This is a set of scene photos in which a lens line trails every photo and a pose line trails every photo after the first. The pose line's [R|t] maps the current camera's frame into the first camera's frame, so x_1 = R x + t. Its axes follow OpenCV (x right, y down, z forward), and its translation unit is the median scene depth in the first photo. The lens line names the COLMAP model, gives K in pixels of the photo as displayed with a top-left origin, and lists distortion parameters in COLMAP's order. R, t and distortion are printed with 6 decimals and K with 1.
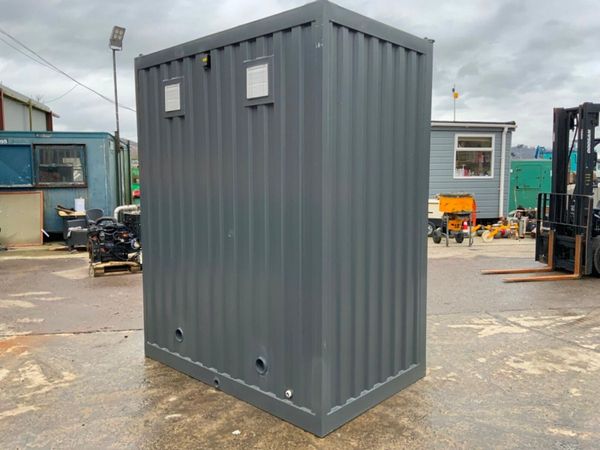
lens RADIAL K [[503.4, 0, 302.6], [0, 503.4, 218.5], [0, 0, 1]] dist [0.028493, -0.062396]
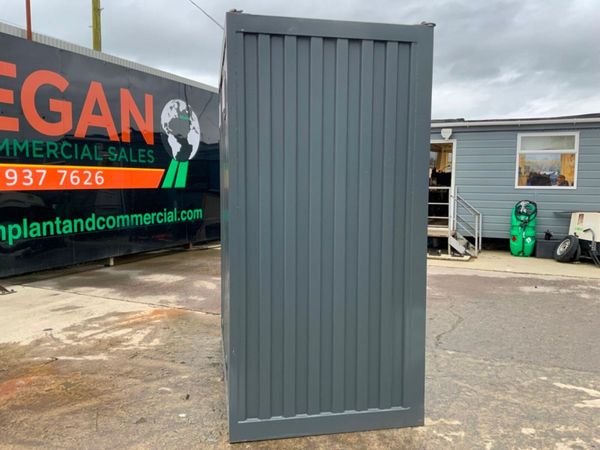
lens RADIAL K [[503.4, 0, 299.6], [0, 503.4, 225.6], [0, 0, 1]] dist [0.028493, -0.062396]
pose [[0.796460, 0.055786, -0.602112, 0.585679], [-0.056681, 0.998239, 0.017512, -0.023920], [0.602028, 0.020181, 0.798220, 0.207041]]
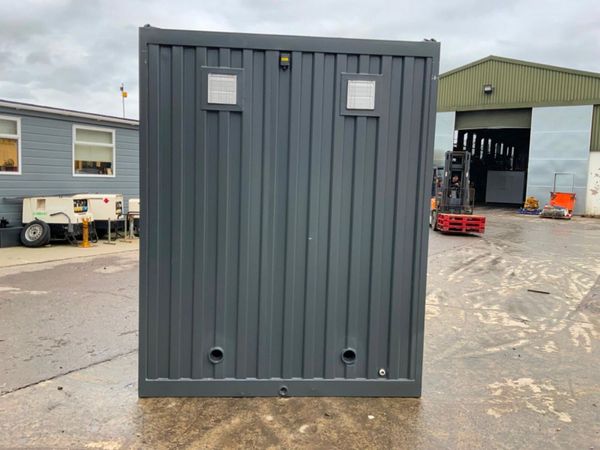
lens RADIAL K [[503.4, 0, 302.8], [0, 503.4, 218.6], [0, 0, 1]] dist [0.028493, -0.062396]
pose [[0.680282, -0.034734, 0.732127, -0.819098], [0.031069, 0.999345, 0.018542, -0.023618], [-0.732291, 0.010133, 0.680916, 0.293163]]
